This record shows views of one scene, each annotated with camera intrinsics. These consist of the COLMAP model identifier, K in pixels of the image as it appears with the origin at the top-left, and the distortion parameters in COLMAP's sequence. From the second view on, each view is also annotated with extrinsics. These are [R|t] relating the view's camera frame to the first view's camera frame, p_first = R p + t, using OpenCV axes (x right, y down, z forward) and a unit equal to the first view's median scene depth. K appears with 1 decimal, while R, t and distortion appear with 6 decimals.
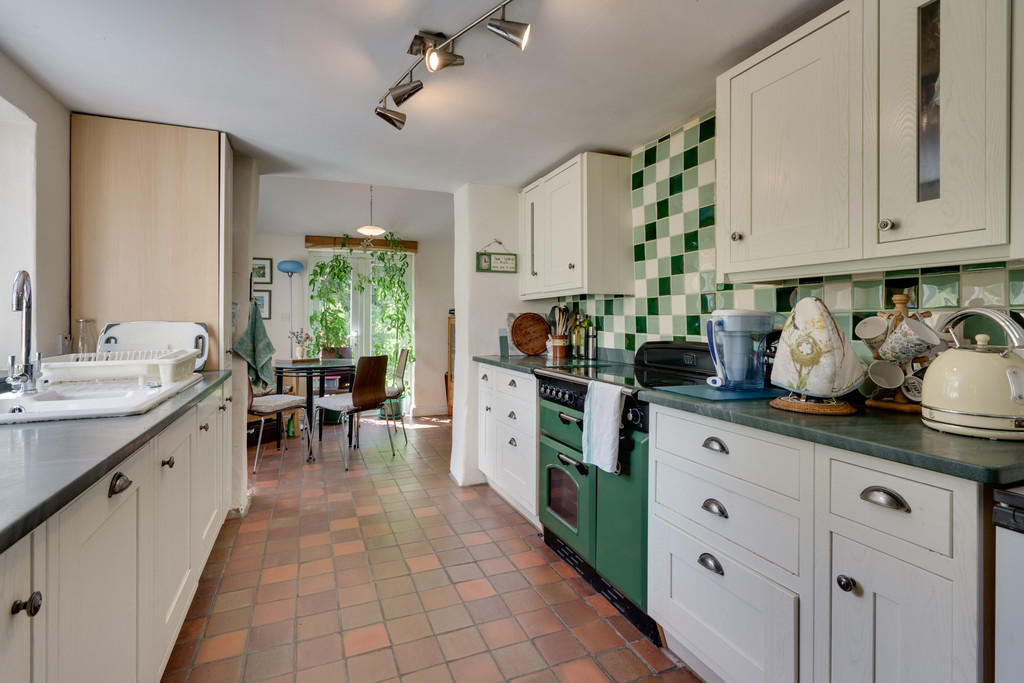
lens RADIAL K [[488.0, 0, 509.7], [0, 488.0, 310.1], [0, 0, 1]] dist [0.010320, 0.000289]
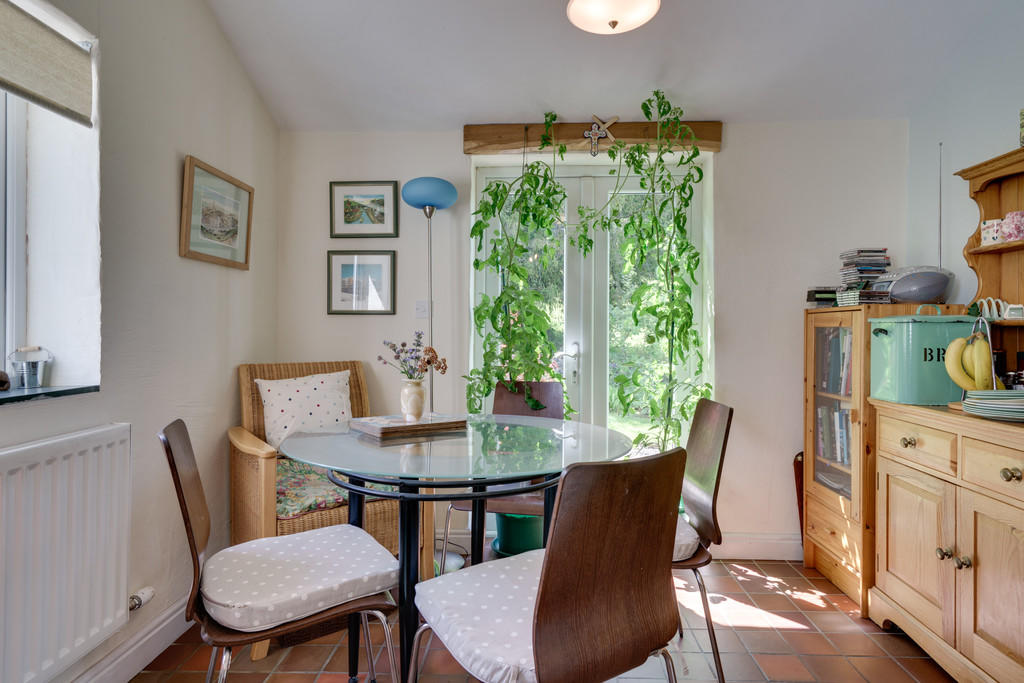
lens RADIAL K [[558.4, 0, 511.5], [0, 558.4, 331.0], [0, 0, 1]] dist [-0.003881, -0.000257]
pose [[0.904834, 0.006105, -0.425722, -0.159877], [0.002980, 0.999782, 0.020672, 0.022498], [0.425755, -0.019973, 0.904618, 0.546538]]
